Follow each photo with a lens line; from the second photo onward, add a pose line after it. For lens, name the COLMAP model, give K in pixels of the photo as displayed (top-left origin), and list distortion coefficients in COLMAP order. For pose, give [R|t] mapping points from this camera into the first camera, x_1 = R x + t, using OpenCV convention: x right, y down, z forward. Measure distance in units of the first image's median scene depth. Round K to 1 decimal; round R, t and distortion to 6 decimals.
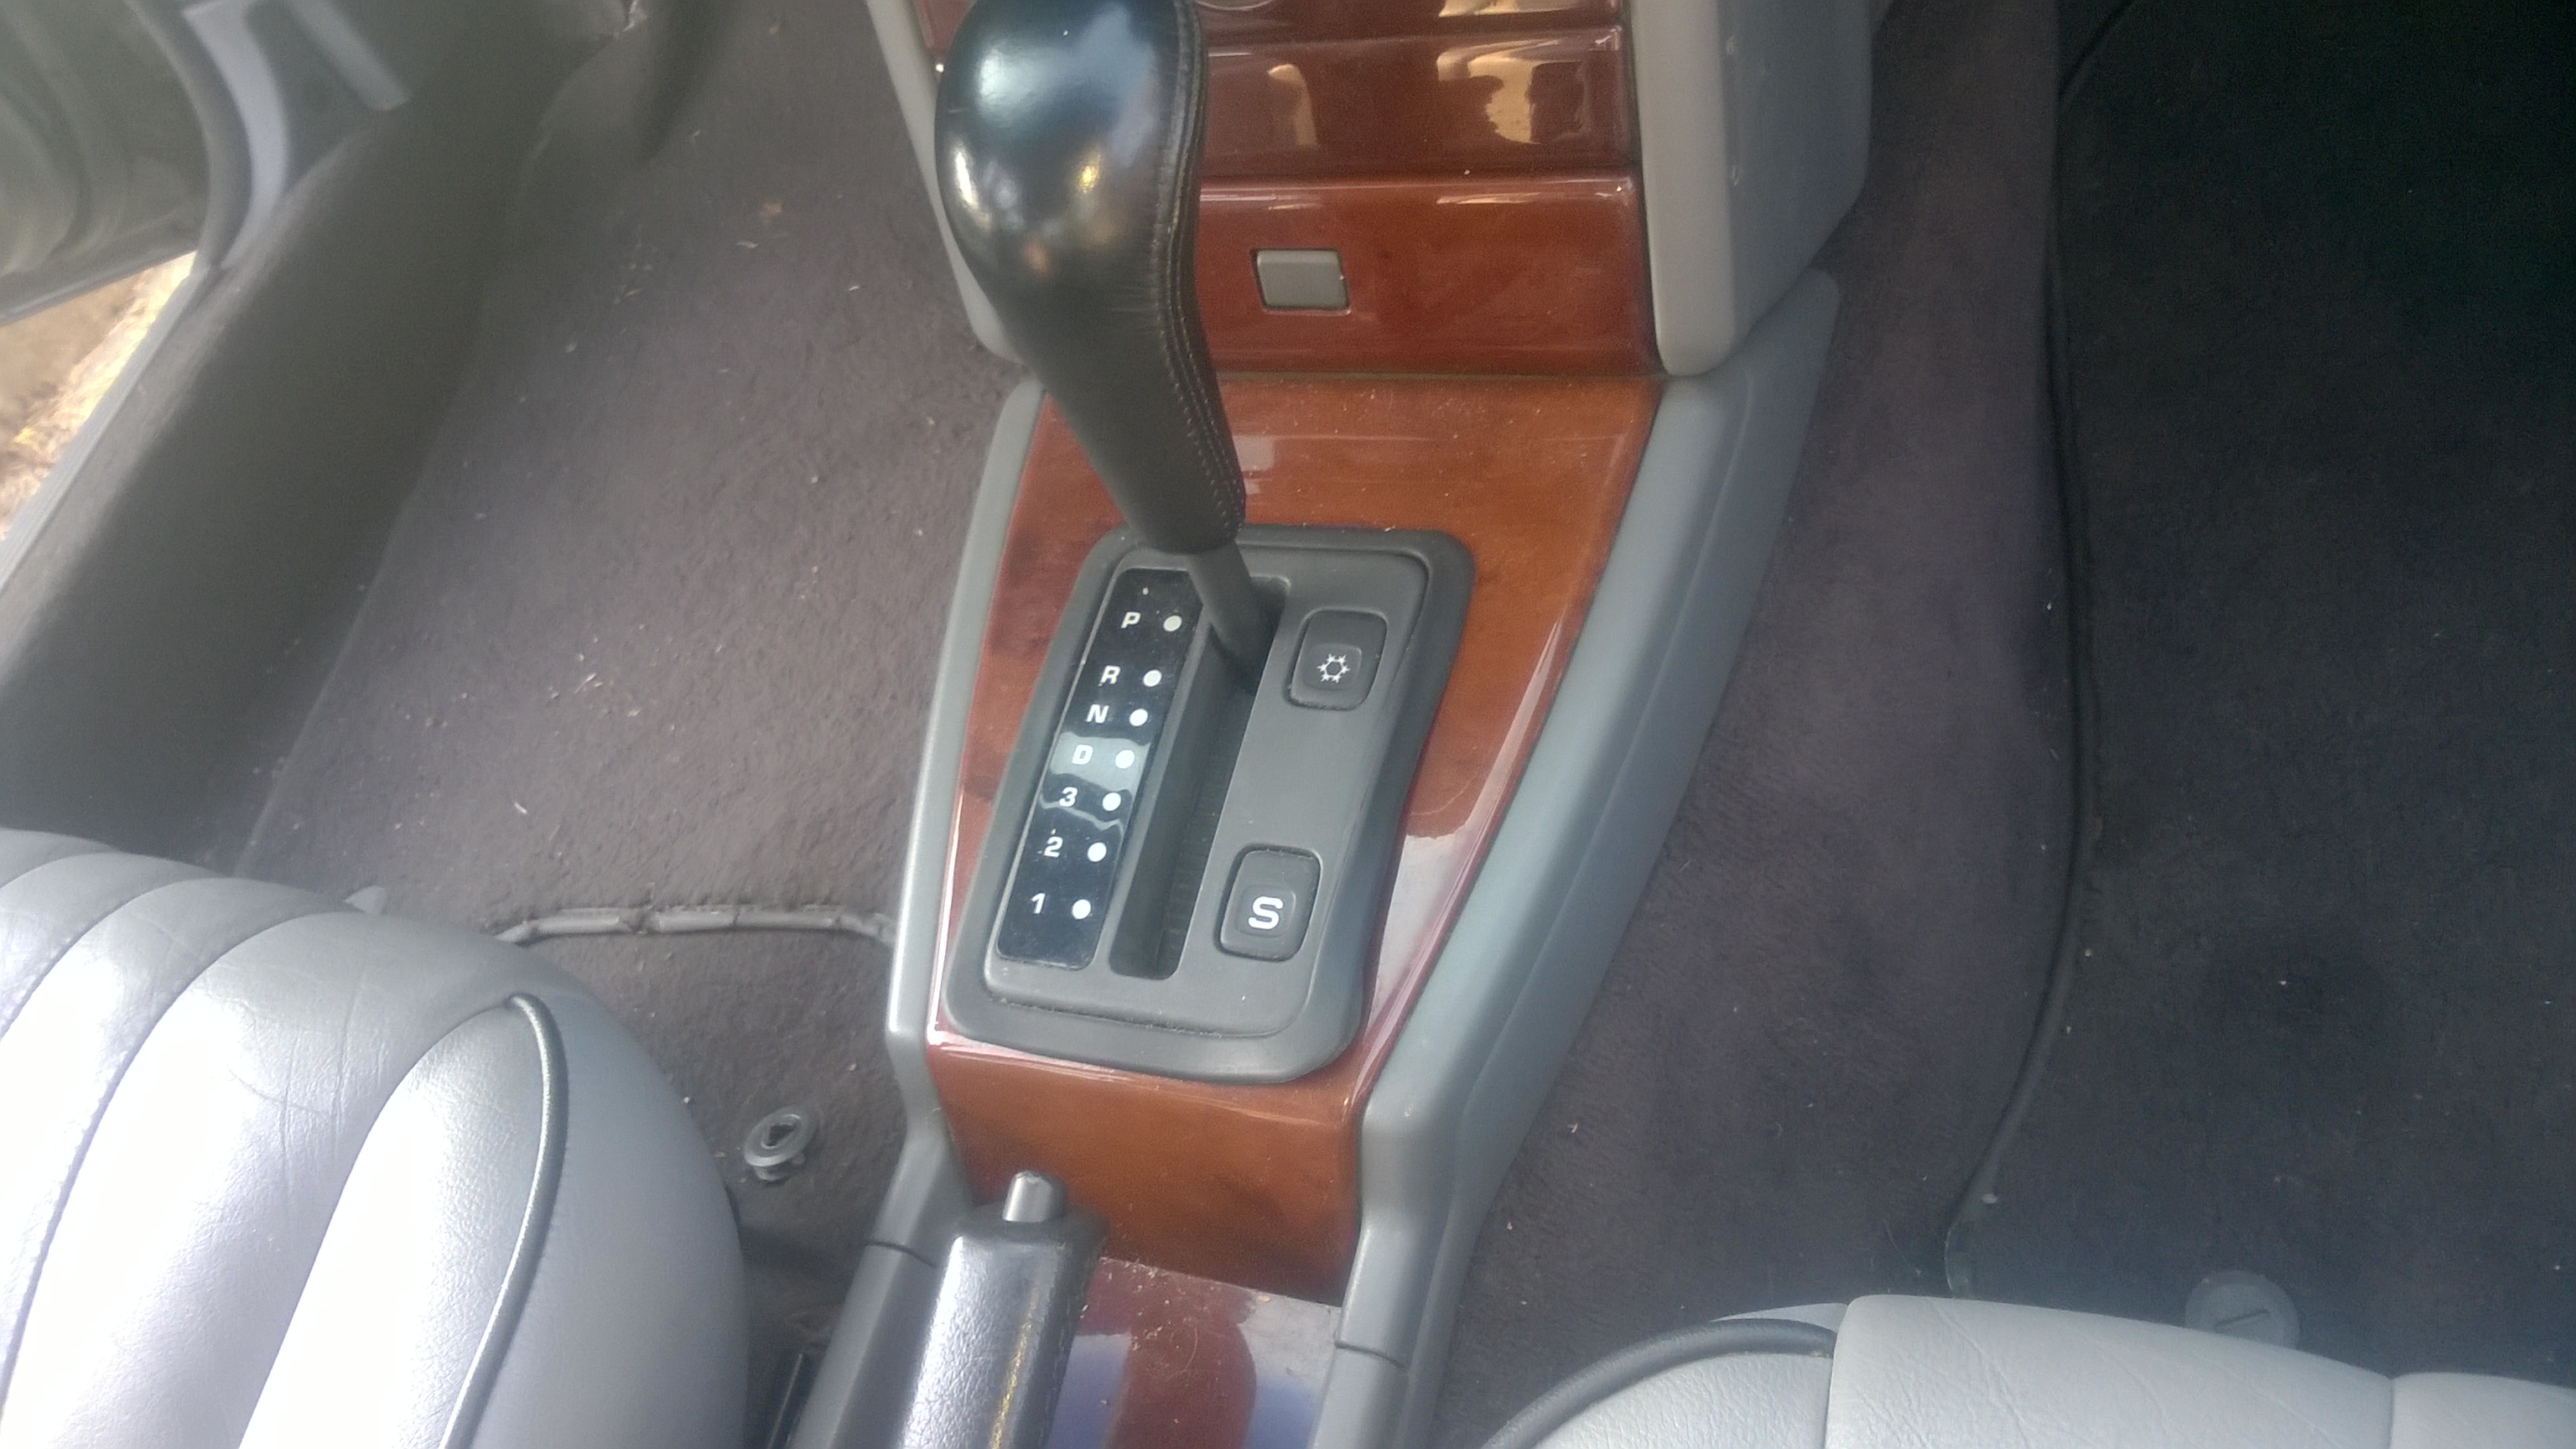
lens RADIAL K [[1977.3, 0, 1288.0], [0, 1977.3, 724.5], [0, 0, 1]] dist [0.056727, -0.166348]
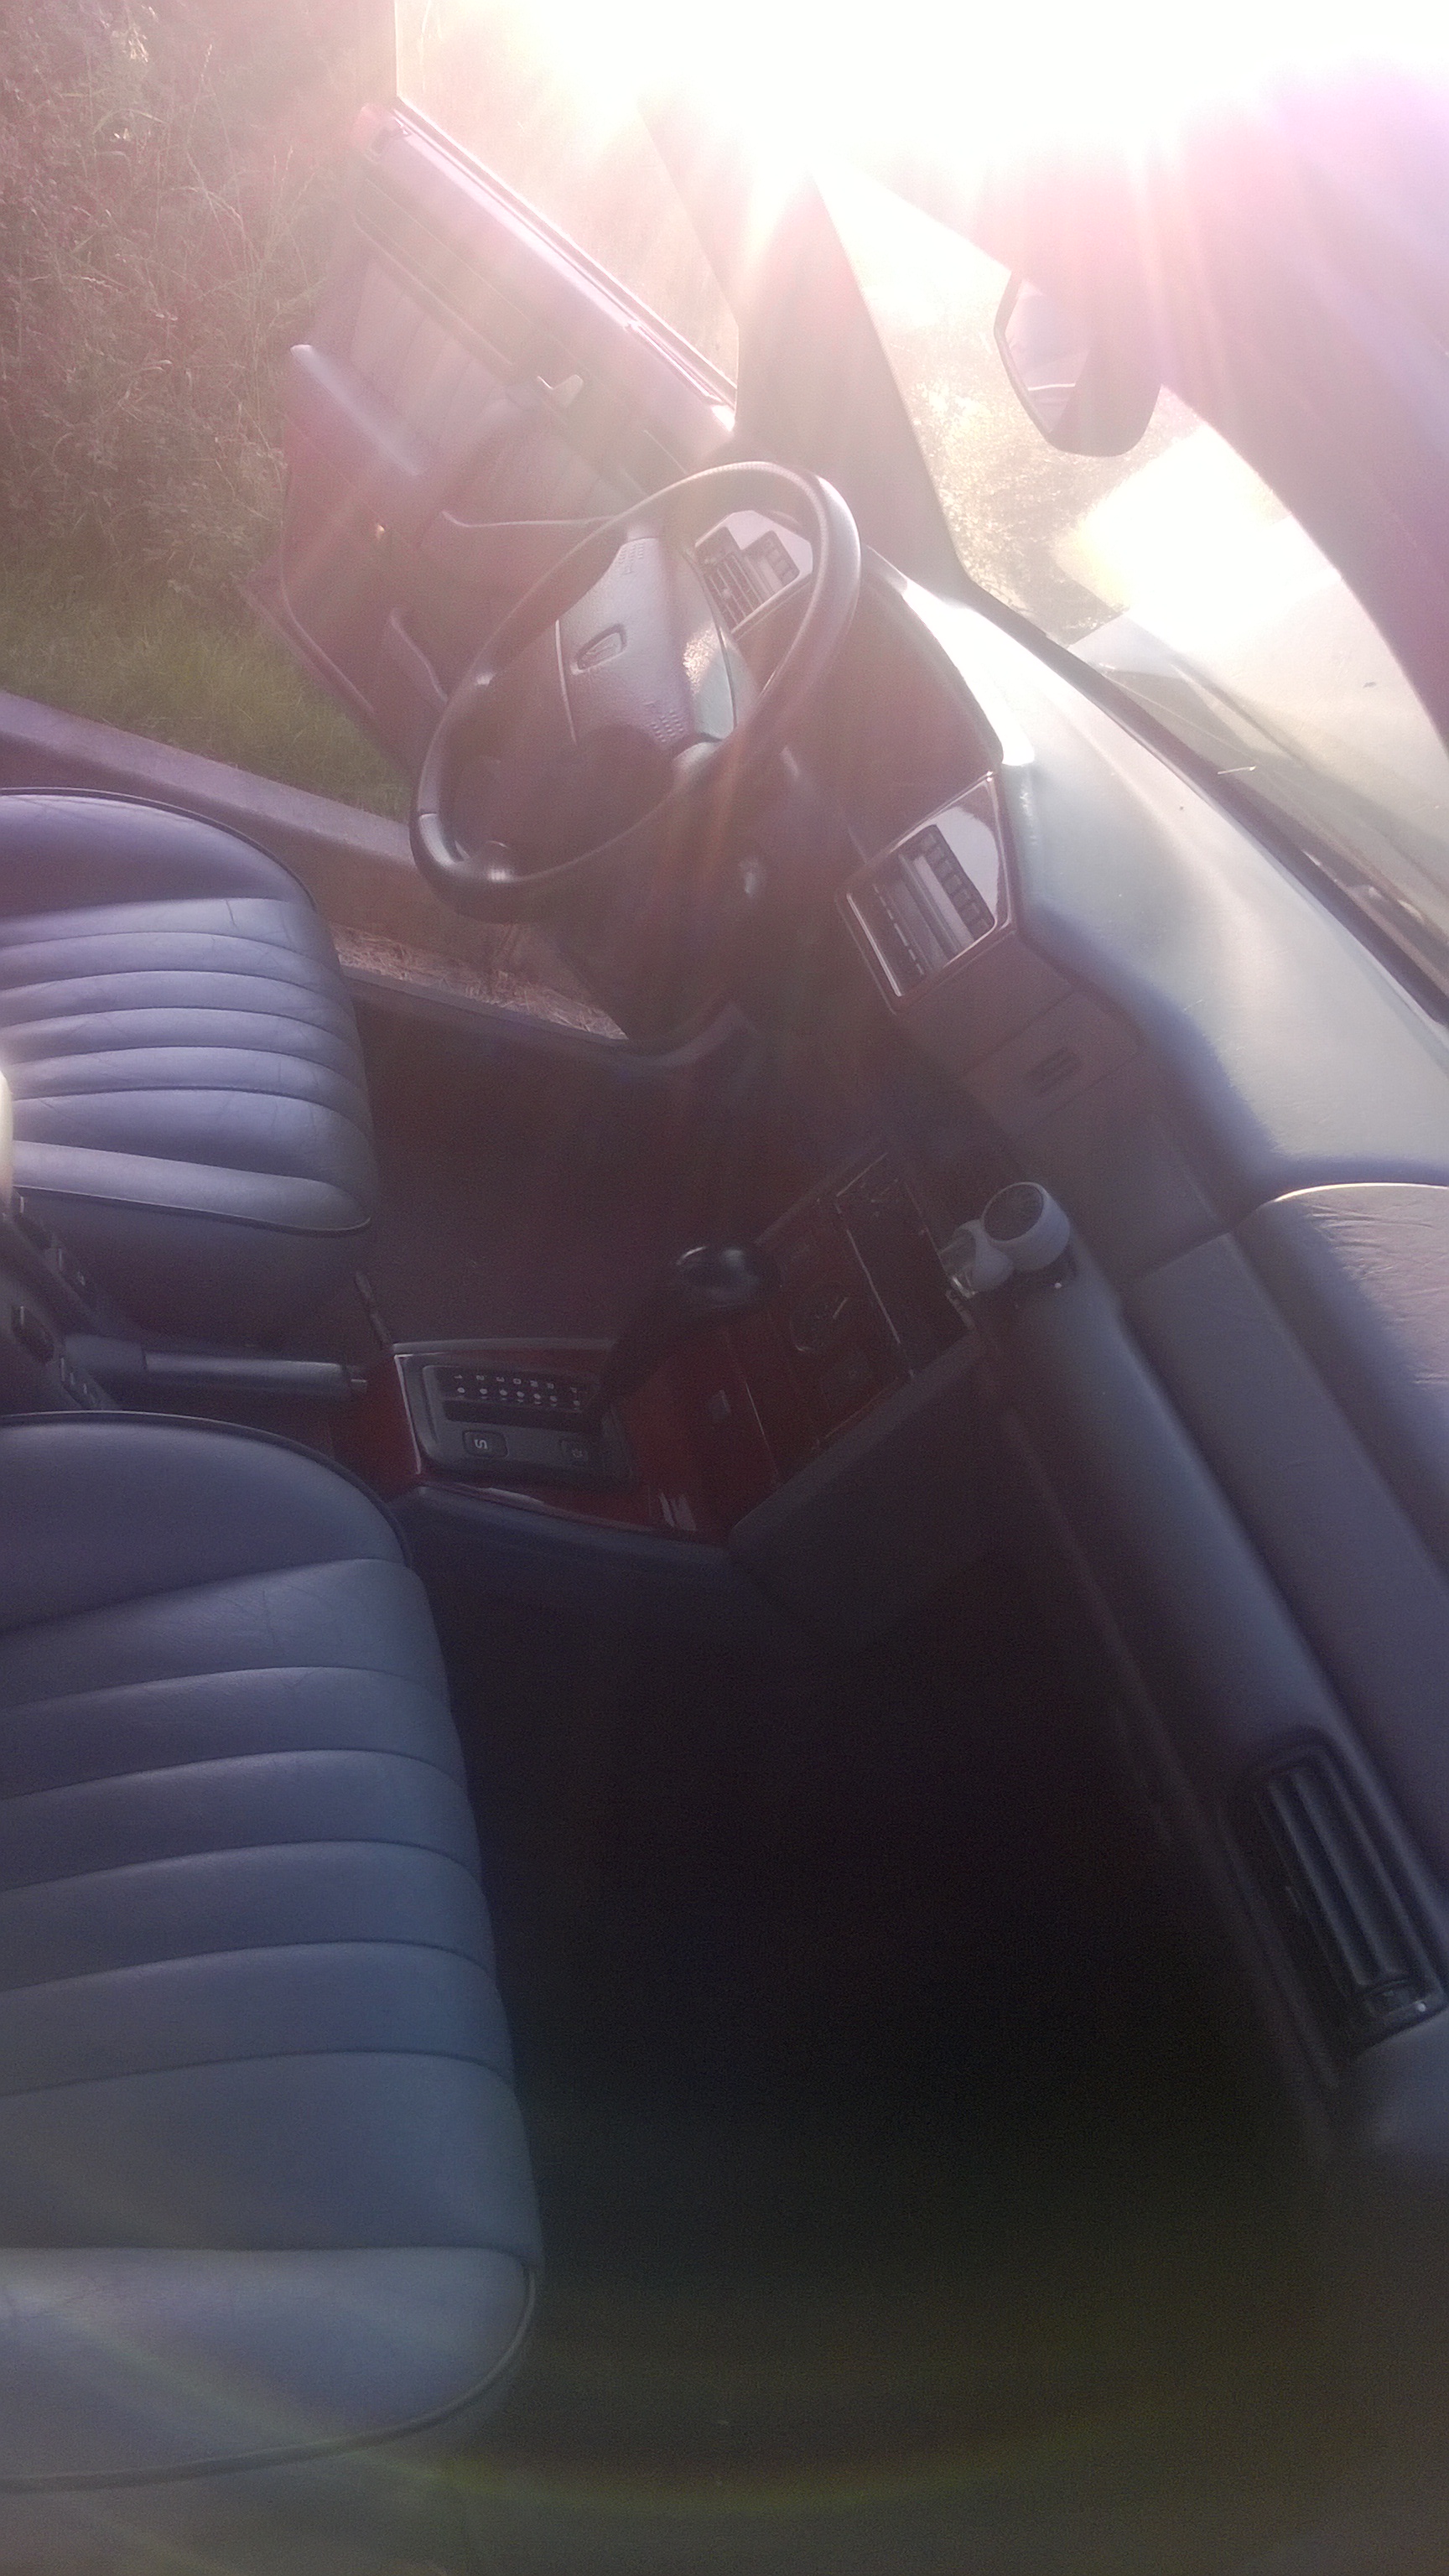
lens RADIAL K [[1977.3, 0, 724.5], [0, 1977.3, 1288.0], [0, 0, 1]] dist [0.056727, -0.166348]
pose [[0.323088, 0.876874, -0.355958, 0.816162], [-0.943689, 0.270227, -0.190863, 0.225707], [-0.071173, 0.397579, 0.914803, -1.467695]]
